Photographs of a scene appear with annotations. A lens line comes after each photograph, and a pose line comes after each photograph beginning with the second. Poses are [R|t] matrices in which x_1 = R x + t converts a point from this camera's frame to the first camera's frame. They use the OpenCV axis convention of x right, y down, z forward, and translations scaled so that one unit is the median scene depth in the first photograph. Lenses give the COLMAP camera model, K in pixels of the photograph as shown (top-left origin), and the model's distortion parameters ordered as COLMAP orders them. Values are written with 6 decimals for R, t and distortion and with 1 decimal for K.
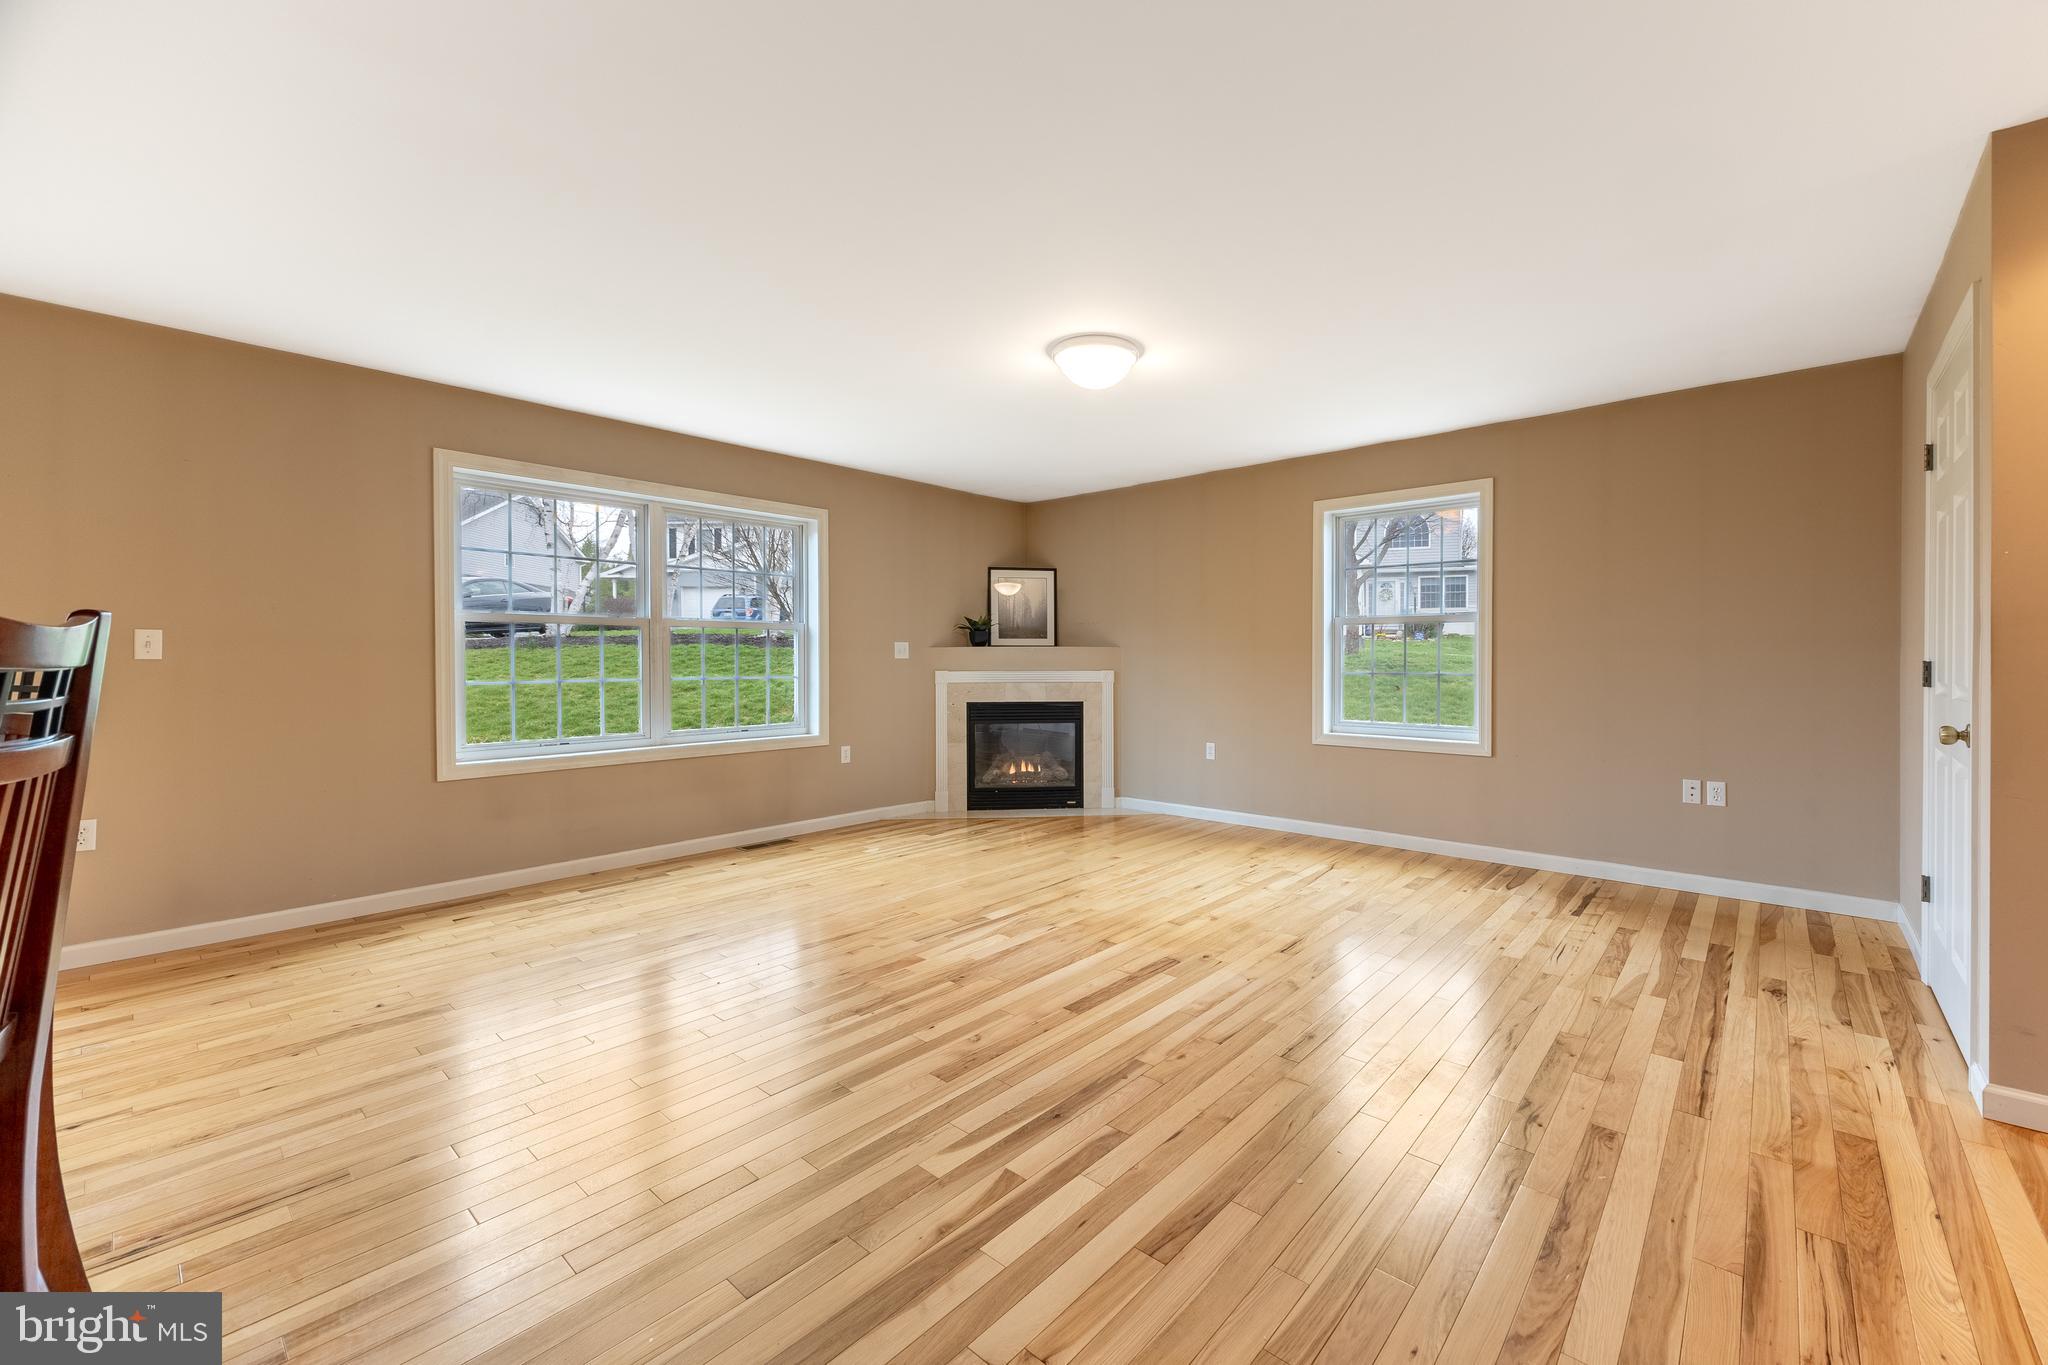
lens RADIAL K [[813.4, 0, 1095.6], [0, 813.4, 671.5], [0, 0, 1]] dist [0.013689, 0.013685]
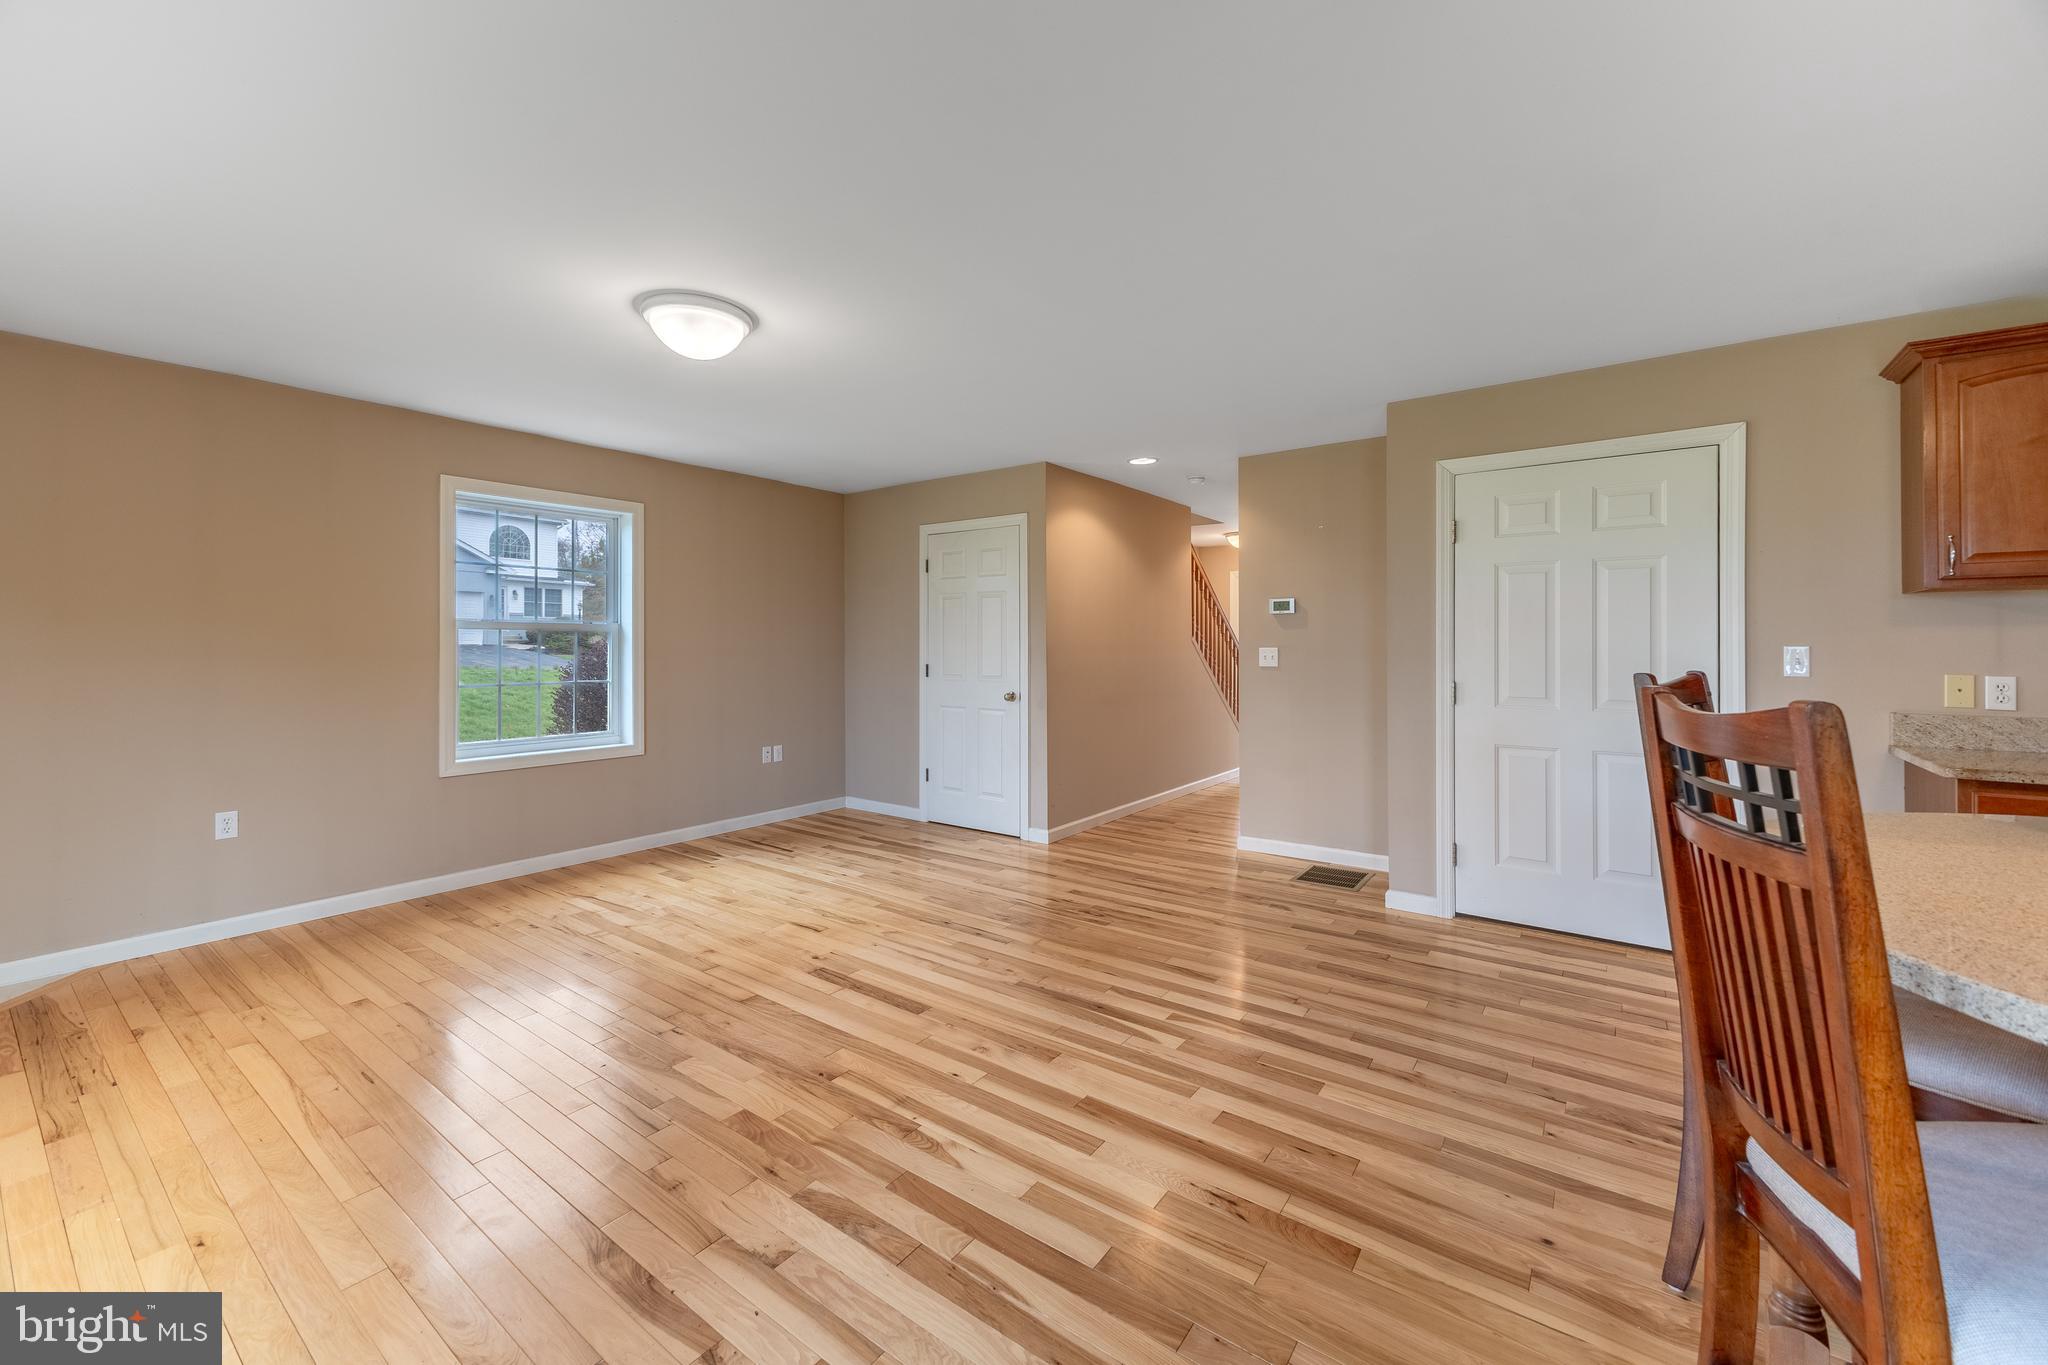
lens RADIAL K [[815.2, 0, 1019.3], [0, 815.2, 637.4], [0, 0, 1]] dist [0.006403, -0.000334]
pose [[-0.052822, 0.009895, 0.998555, -0.836931], [0.020781, 0.999745, -0.008807, -0.044164], [-0.998388, 0.020286, -0.053014, 0.700170]]
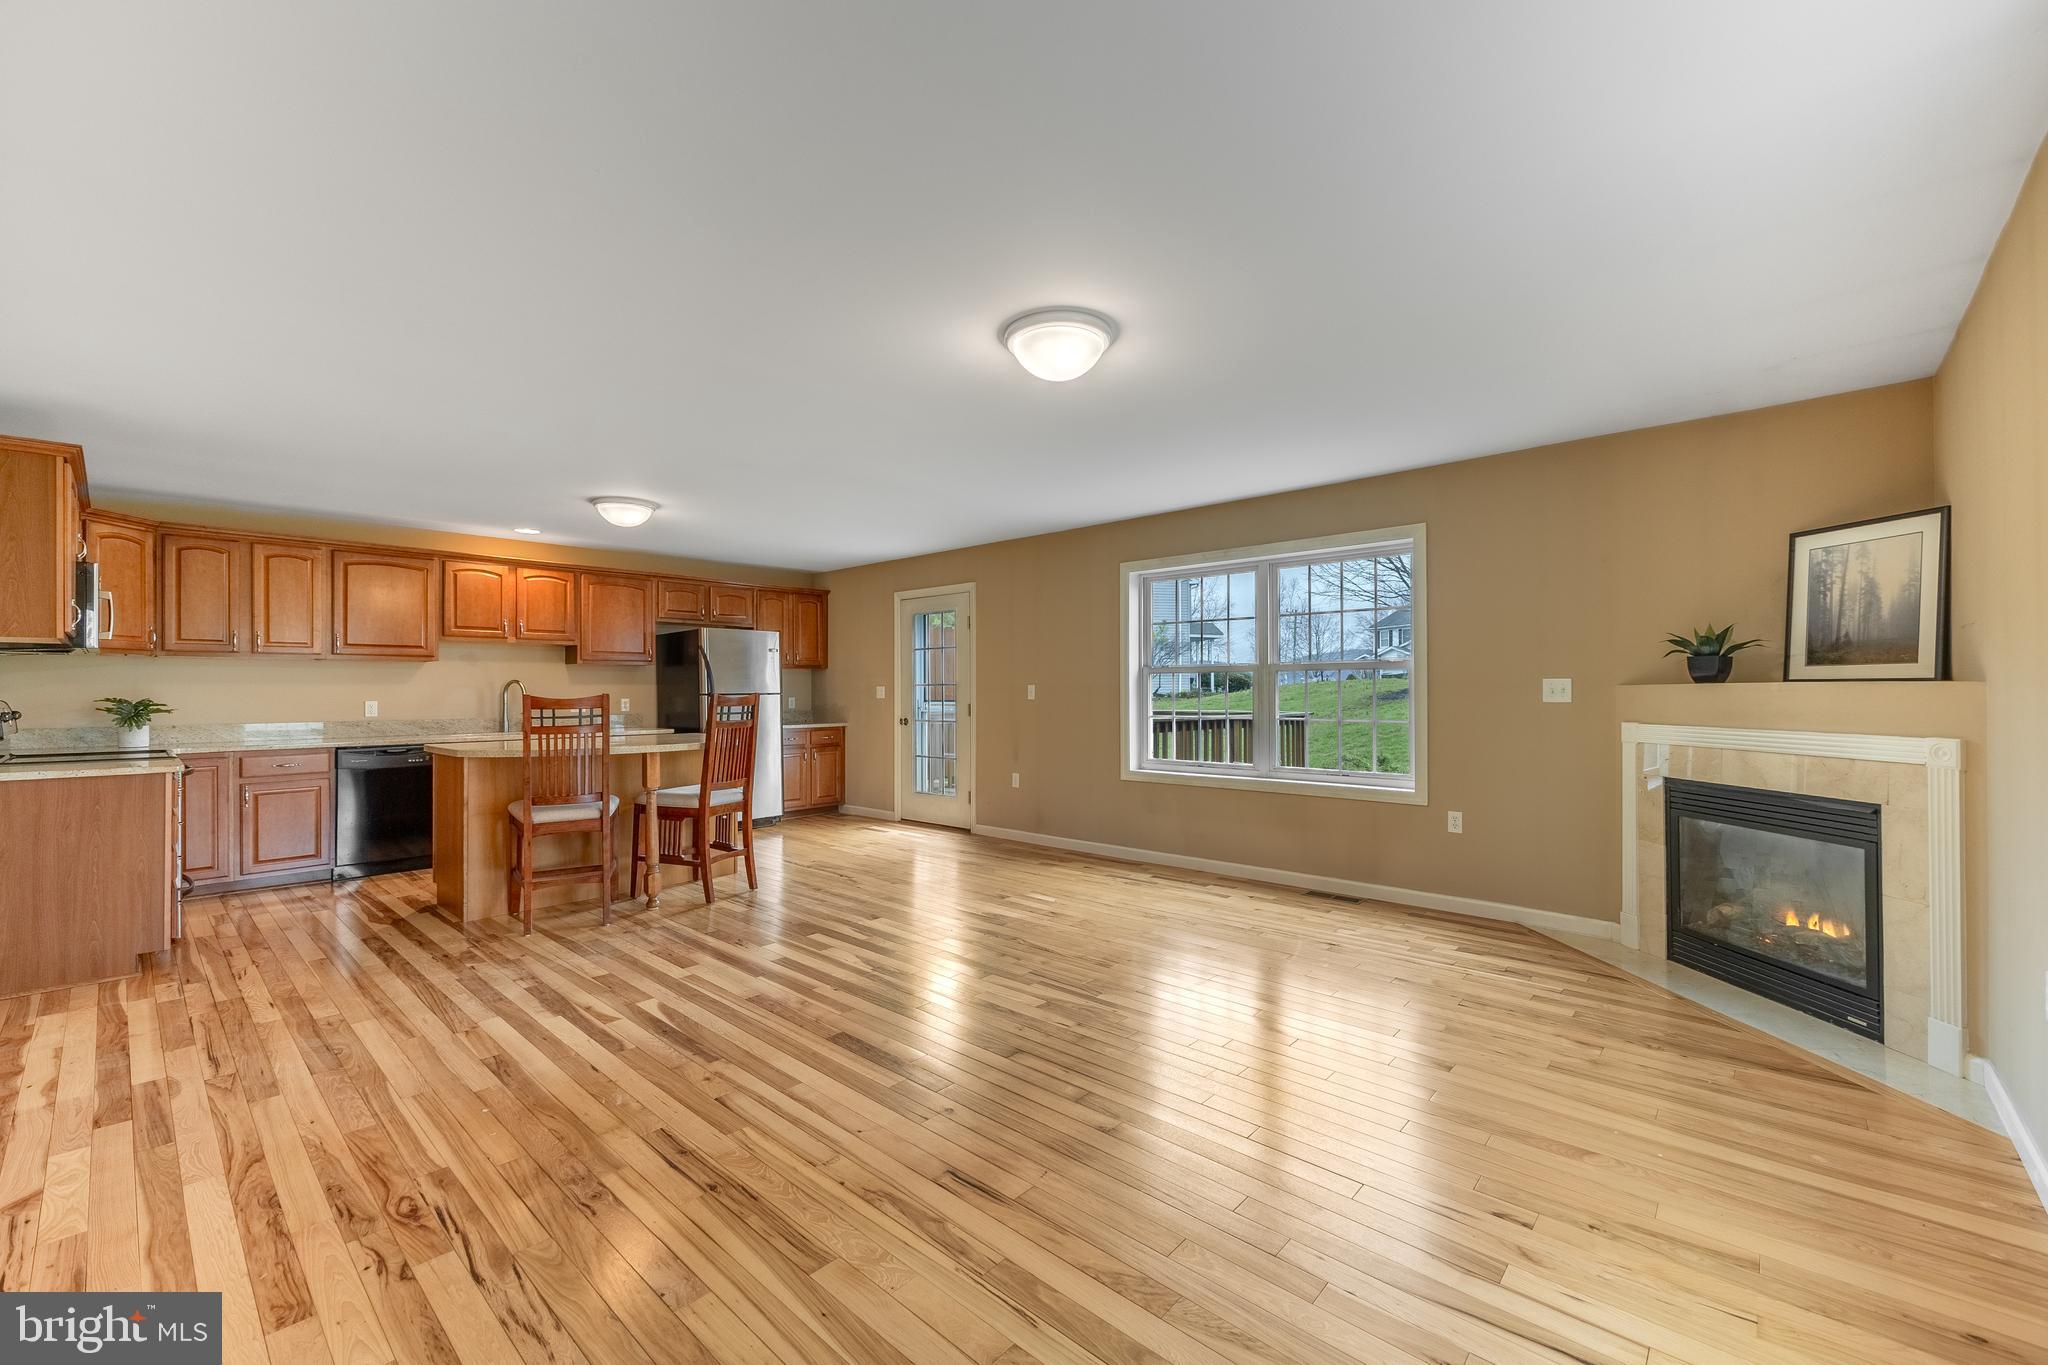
lens RADIAL K [[809.8, 0, 1047.9], [0, 809.8, 685.3], [0, 0, 1]] dist [0.001853, -0.000317]
pose [[-0.020299, -0.007058, -0.999769, 0.785657], [-0.015280, 0.999860, -0.006748, -0.032374], [0.999677, 0.015139, -0.020404, 0.982874]]
